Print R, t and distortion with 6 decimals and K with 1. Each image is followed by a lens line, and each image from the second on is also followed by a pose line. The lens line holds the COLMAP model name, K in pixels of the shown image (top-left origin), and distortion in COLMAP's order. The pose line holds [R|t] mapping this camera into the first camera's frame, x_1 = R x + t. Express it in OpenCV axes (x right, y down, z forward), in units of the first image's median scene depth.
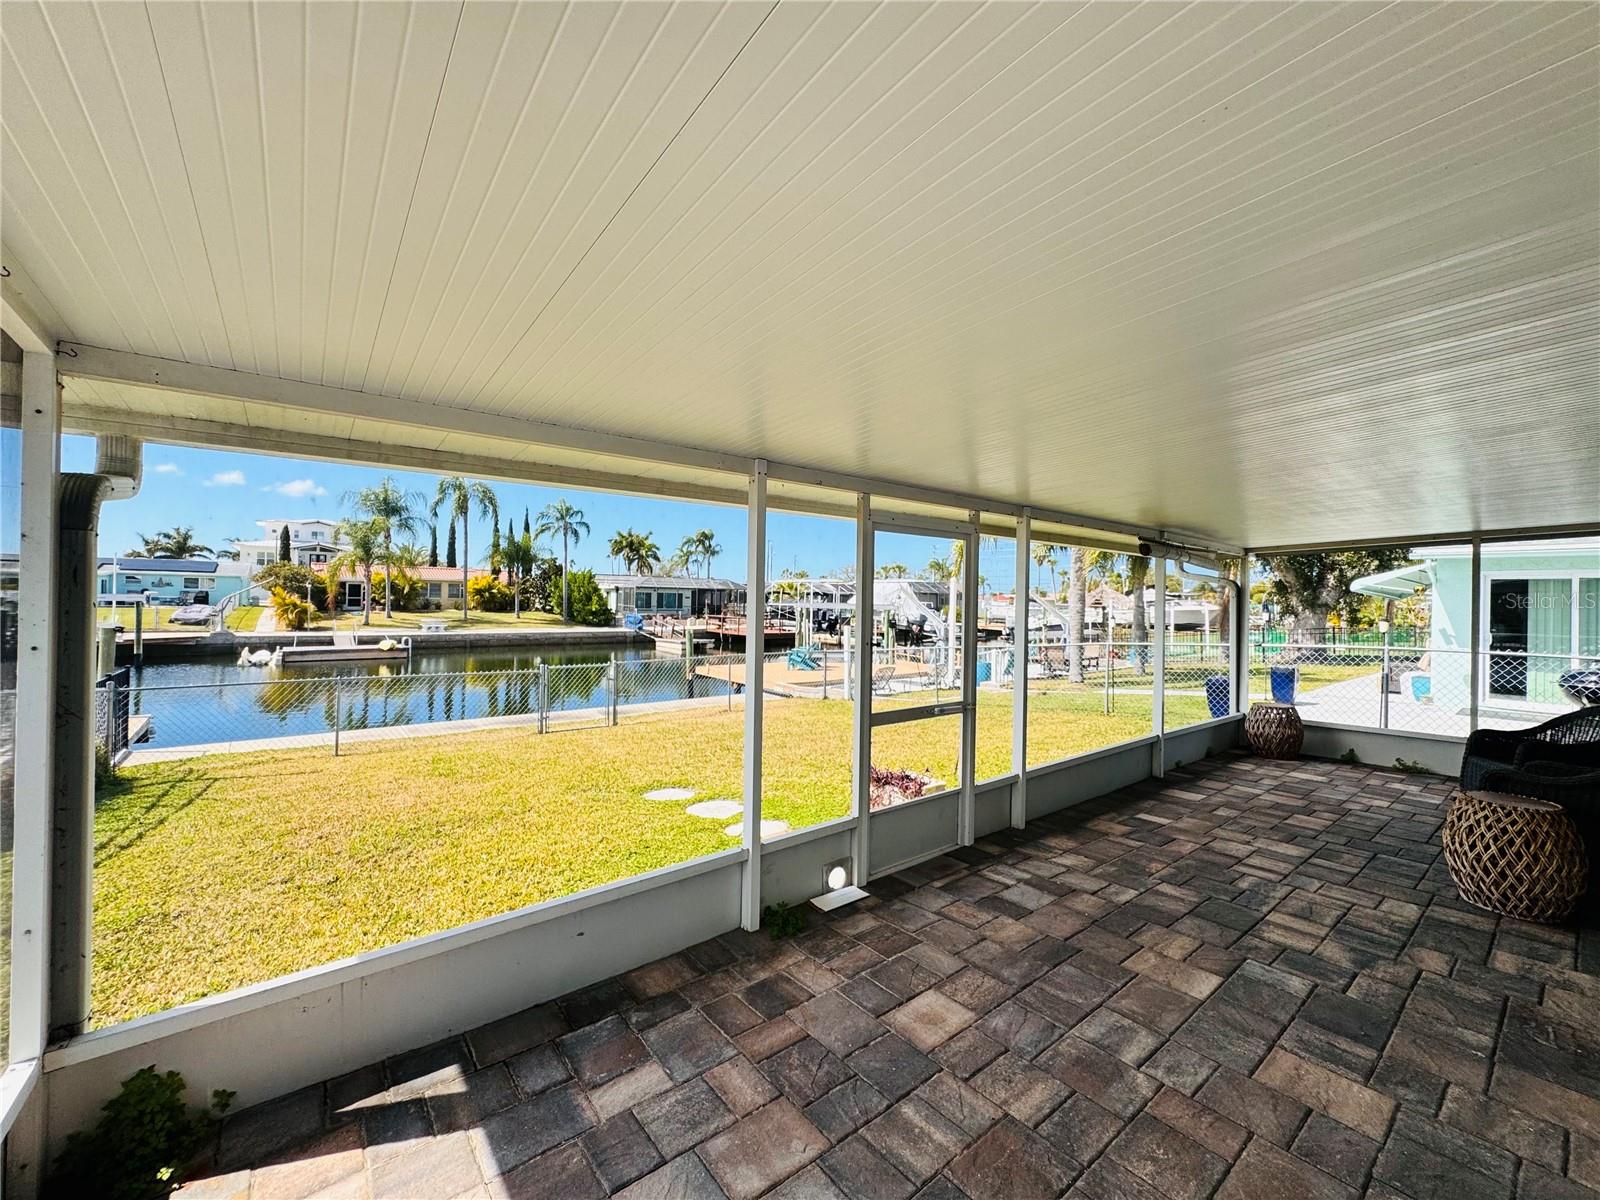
lens RADIAL K [[636.9, 0, 801.2], [0, 636.9, 604.8], [0, 0, 1]] dist [-0.000262, -0.000156]
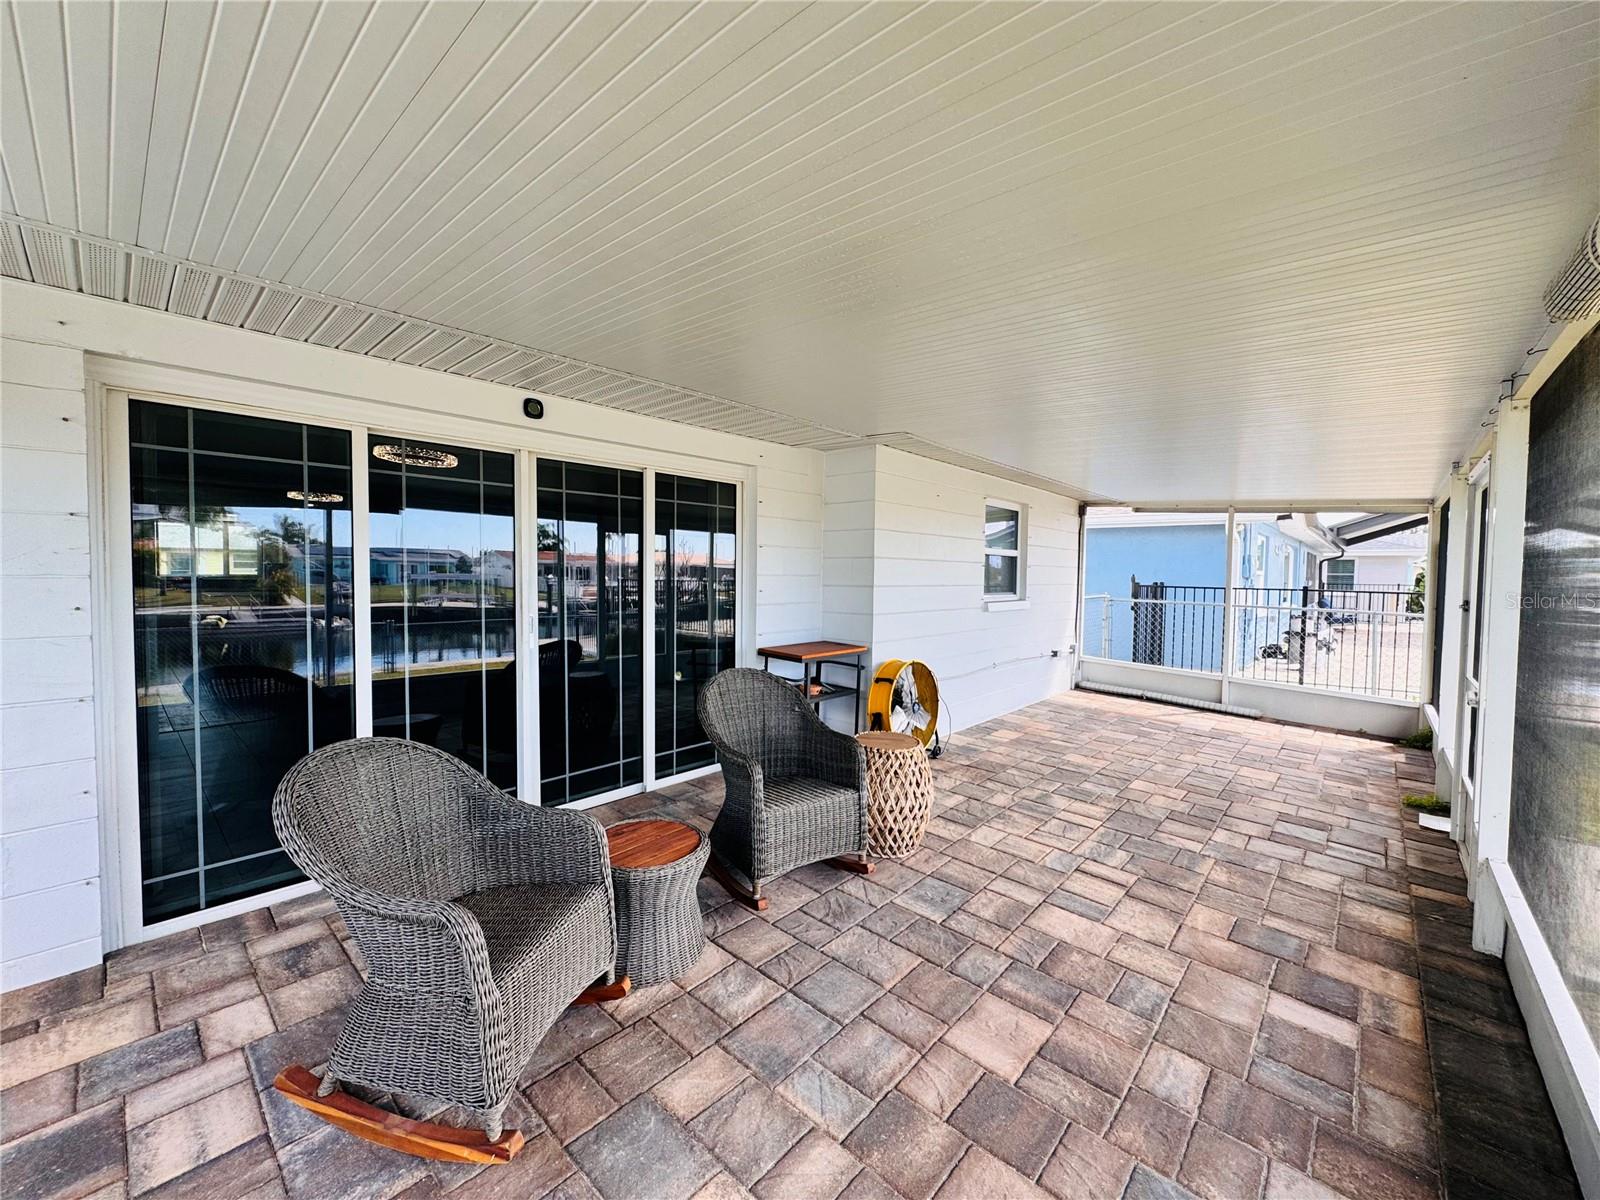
lens RADIAL K [[636.9, 0, 800.4], [0, 636.9, 592.8], [0, 0, 1]] dist [-0.000262, -0.000156]
pose [[-0.985831, -0.028718, -0.165267, 1.347288], [-0.035594, 0.998613, 0.038794, 0.037698], [0.163923, 0.044126, -0.985486, 1.858229]]
